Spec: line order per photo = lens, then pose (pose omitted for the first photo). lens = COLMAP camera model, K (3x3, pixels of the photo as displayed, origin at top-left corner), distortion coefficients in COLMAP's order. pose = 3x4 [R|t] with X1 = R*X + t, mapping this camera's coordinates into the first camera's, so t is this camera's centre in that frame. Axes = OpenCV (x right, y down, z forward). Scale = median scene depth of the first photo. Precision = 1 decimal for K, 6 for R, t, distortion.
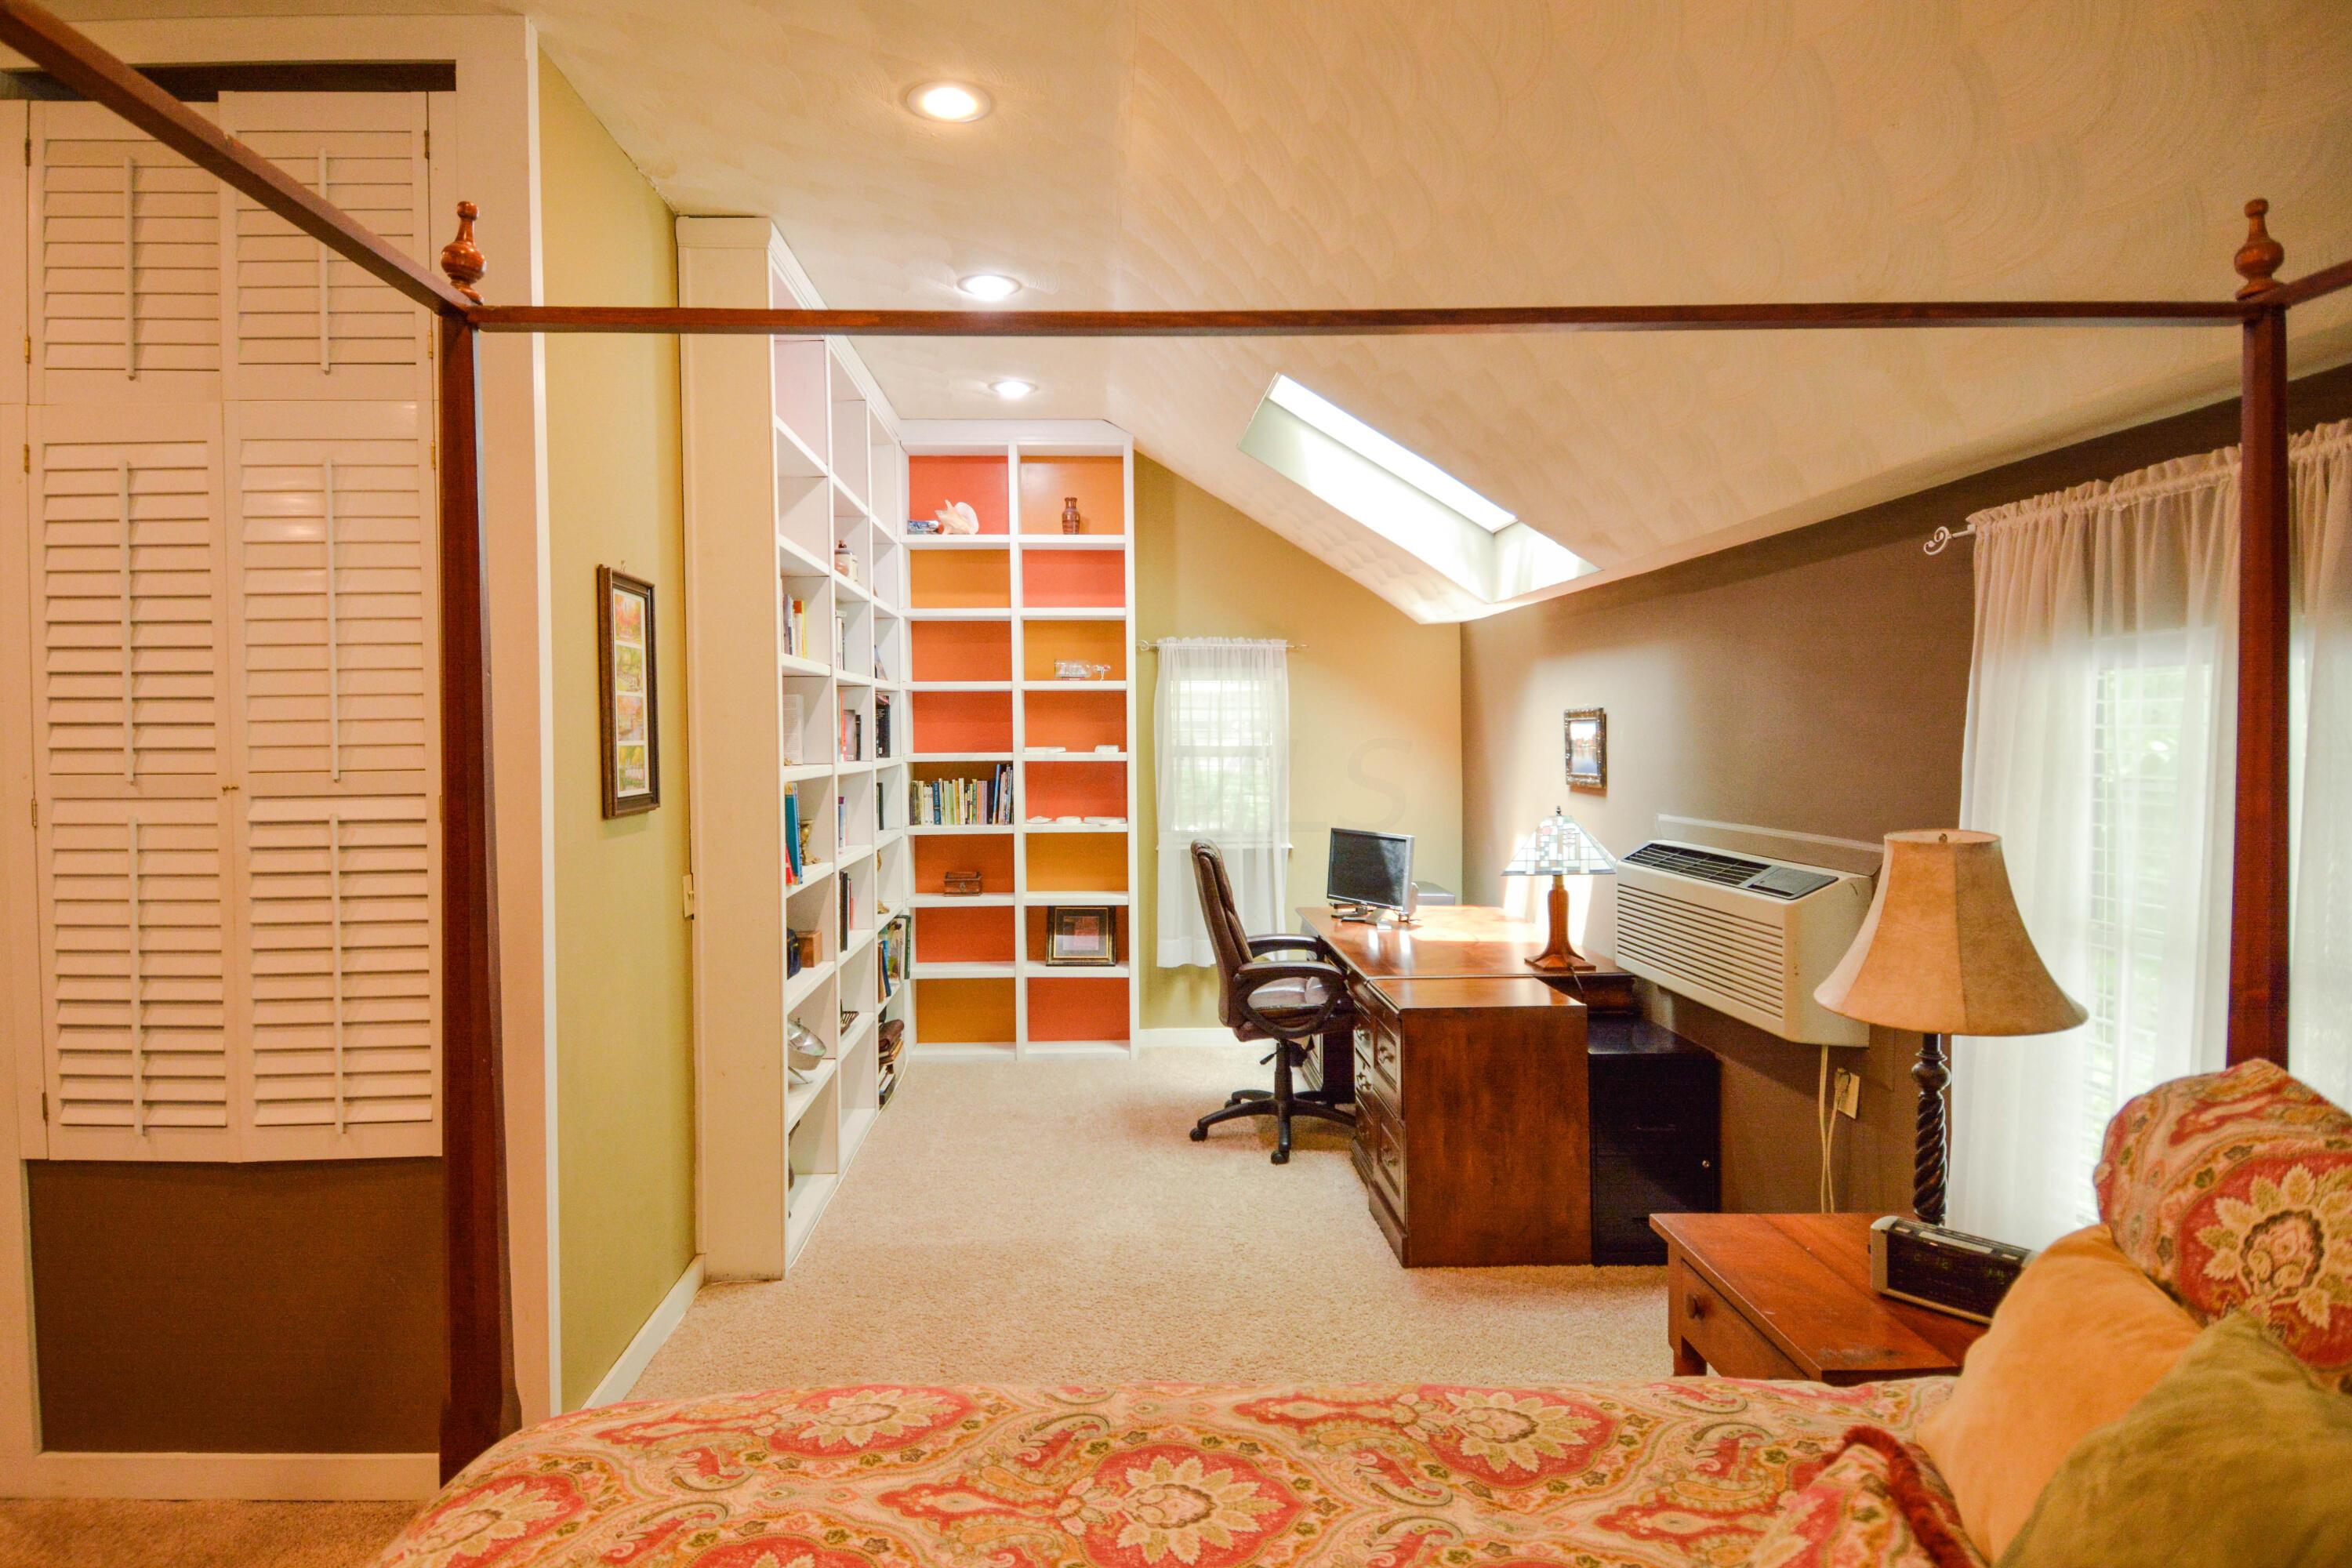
lens RADIAL K [[1277.6, 0, 1170.0], [0, 1277.6, 782.5], [0, 0, 1]] dist [0.008199, -0.005500]
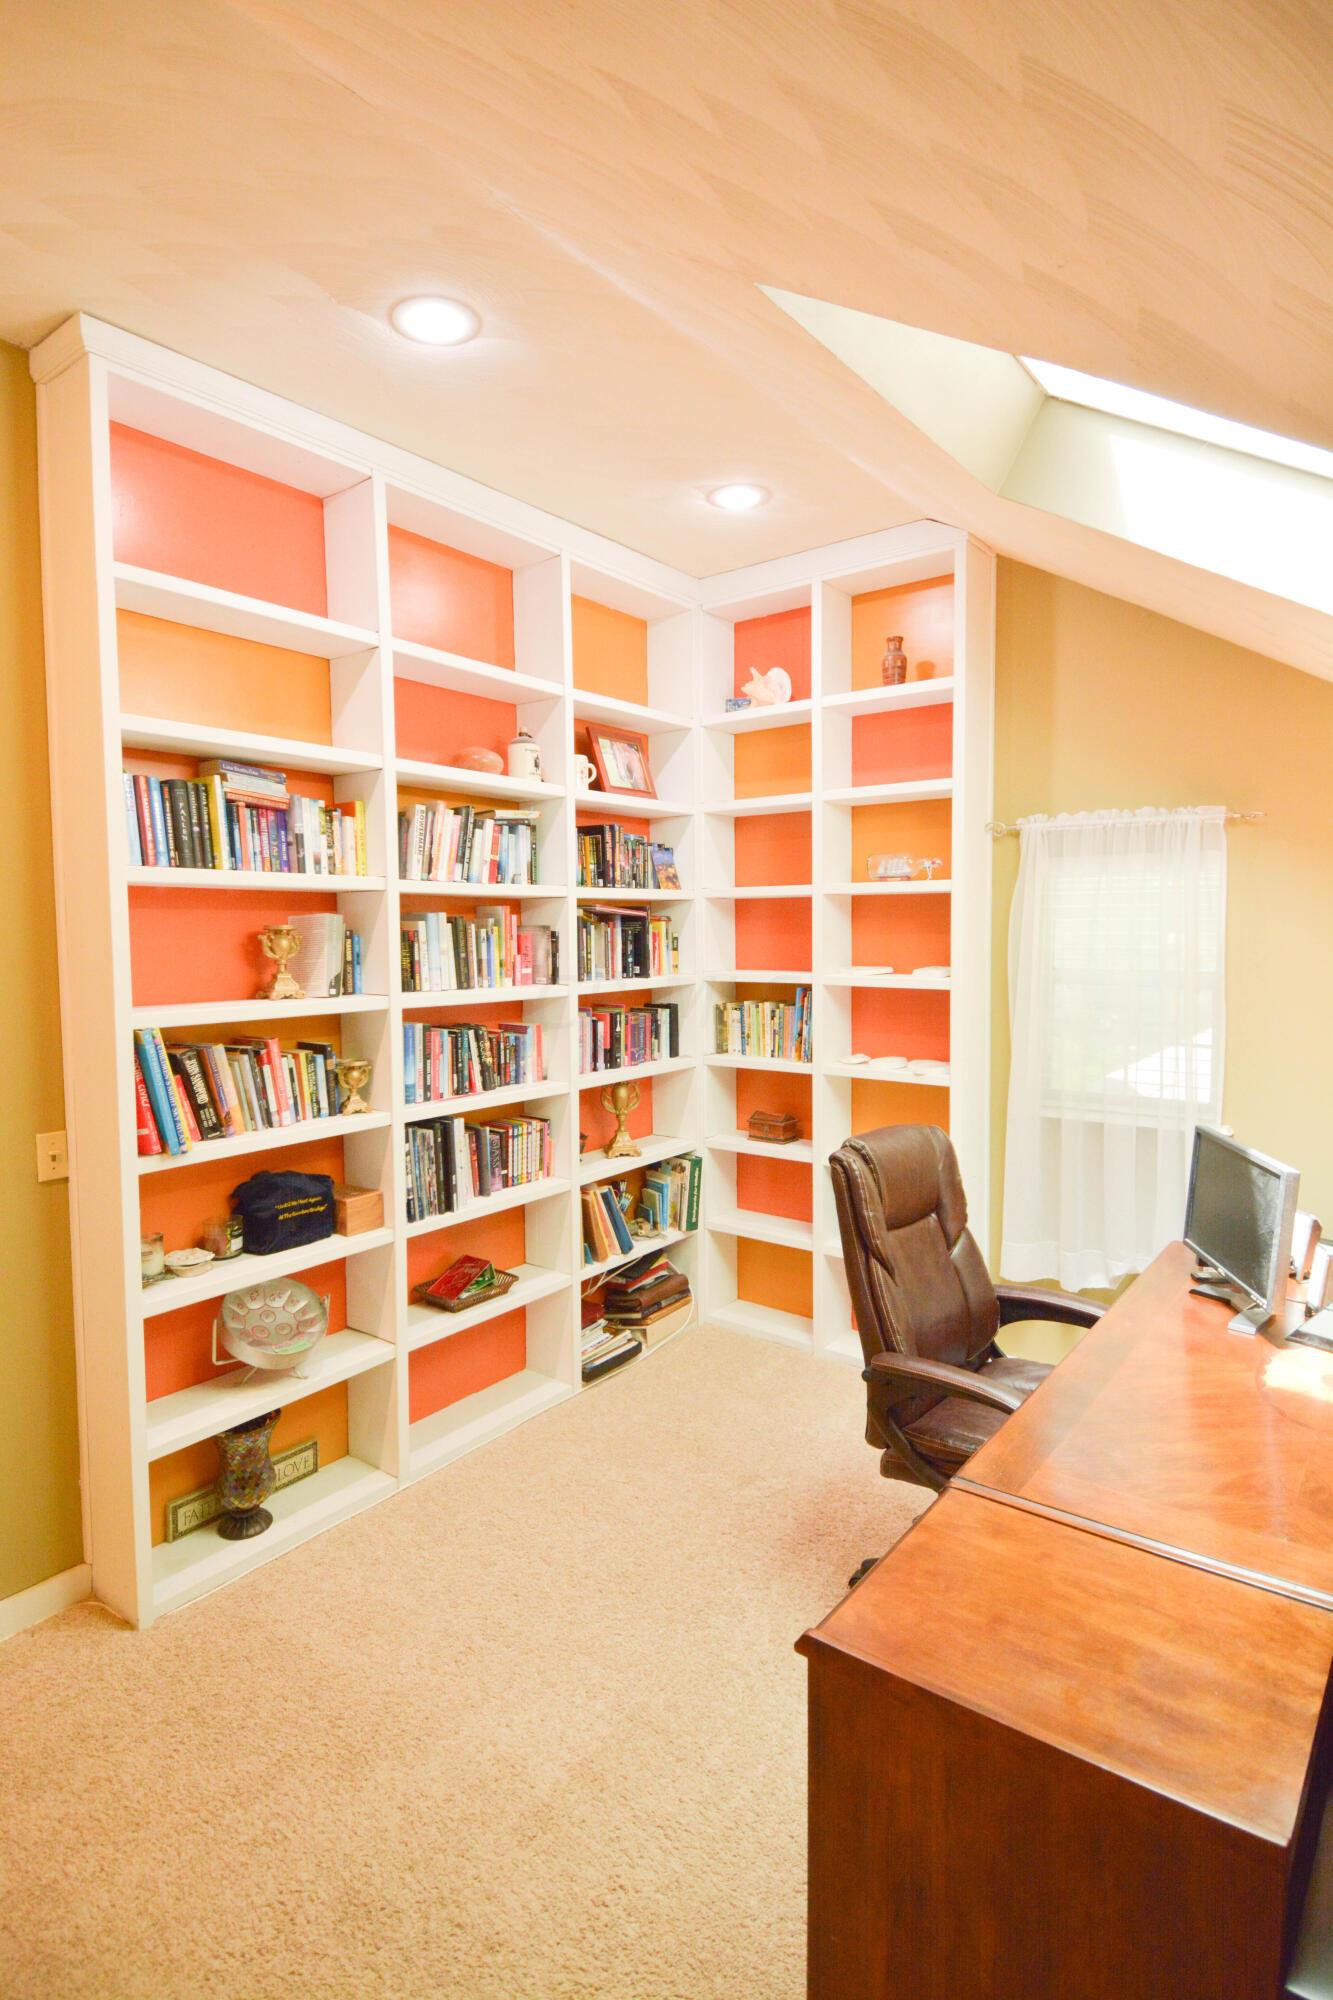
lens RADIAL K [[1029.8, 0, 664.3], [0, 1029.8, 988.0], [0, 0, 1]] dist [0.006269, -0.000265]
pose [[0.751636, 0.039266, -0.658408, 0.229812], [-0.022372, 0.999170, 0.034049, -0.034016], [0.659198, -0.010862, 0.751891, 0.449328]]
